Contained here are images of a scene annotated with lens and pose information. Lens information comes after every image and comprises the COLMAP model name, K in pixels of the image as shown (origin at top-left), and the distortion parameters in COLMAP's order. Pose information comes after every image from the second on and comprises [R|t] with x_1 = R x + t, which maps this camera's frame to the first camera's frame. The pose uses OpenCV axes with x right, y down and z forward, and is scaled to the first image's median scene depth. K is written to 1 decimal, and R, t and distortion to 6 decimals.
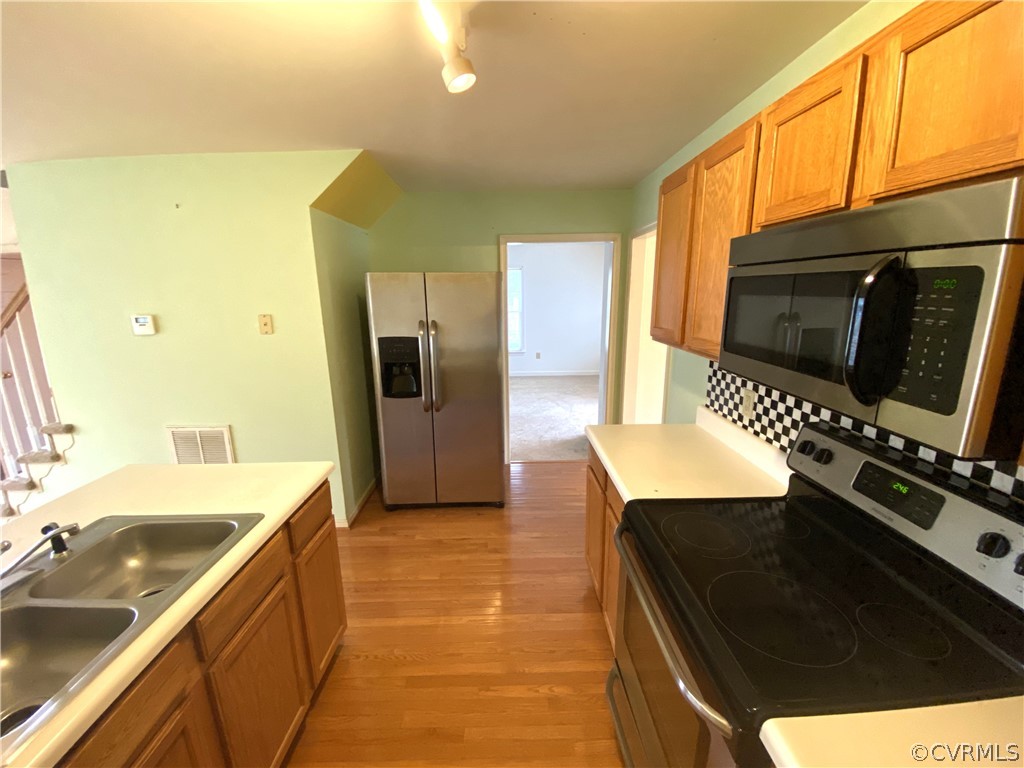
lens RADIAL K [[415.5, 0, 514.0], [0, 415.5, 385.3], [0, 0, 1]] dist [0.052370, -0.035719]
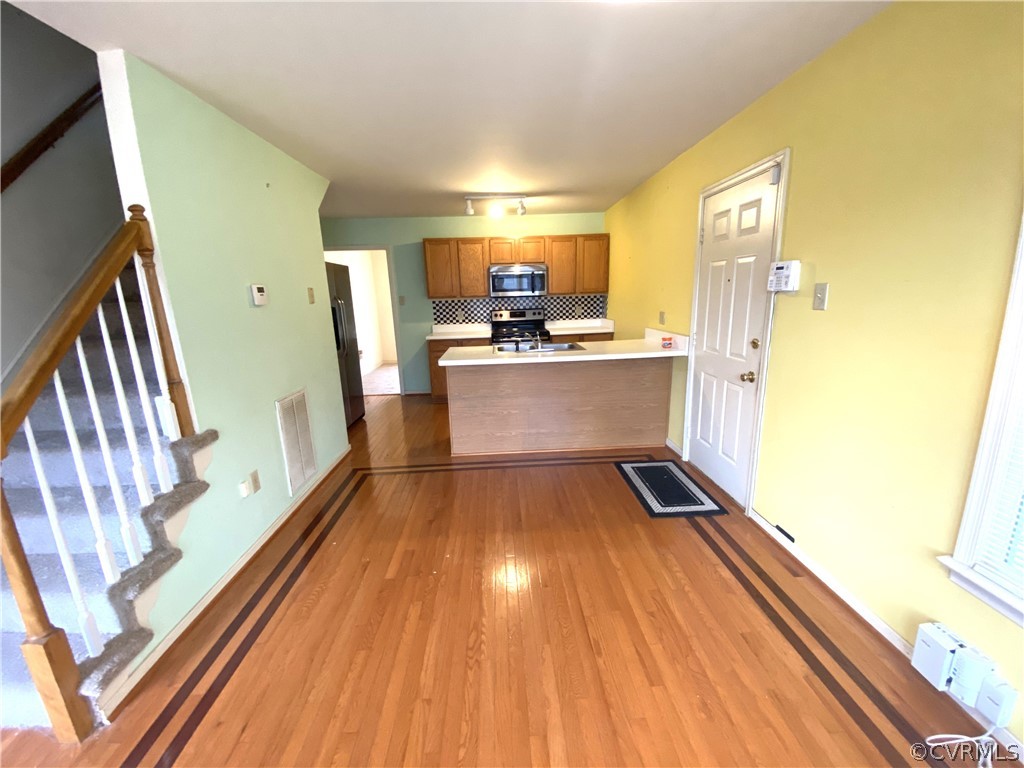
lens RADIAL K [[415.5, 0, 514.0], [0, 415.5, 385.3], [0, 0, 1]] dist [0.052370, -0.035719]
pose [[-0.030080, -0.202866, 0.978744, -2.533578], [0.253221, 0.945698, 0.203798, 0.003280], [-0.966941, 0.253969, 0.022923, 0.628259]]
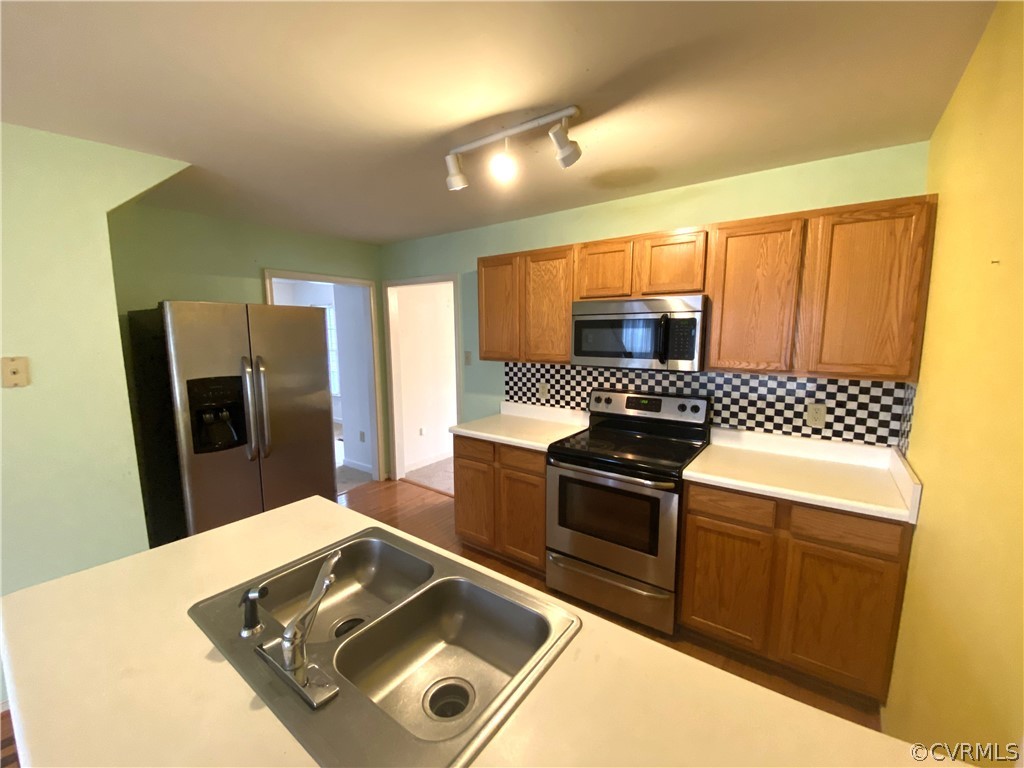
lens RADIAL K [[415.5, 0, 514.0], [0, 415.5, 385.3], [0, 0, 1]] dist [0.052370, -0.035719]
pose [[0.610347, -0.095031, 0.786413, -0.839572], [0.172238, 0.984946, -0.014654, 0.023606], [-0.773182, 0.144394, 0.617527, 0.012280]]
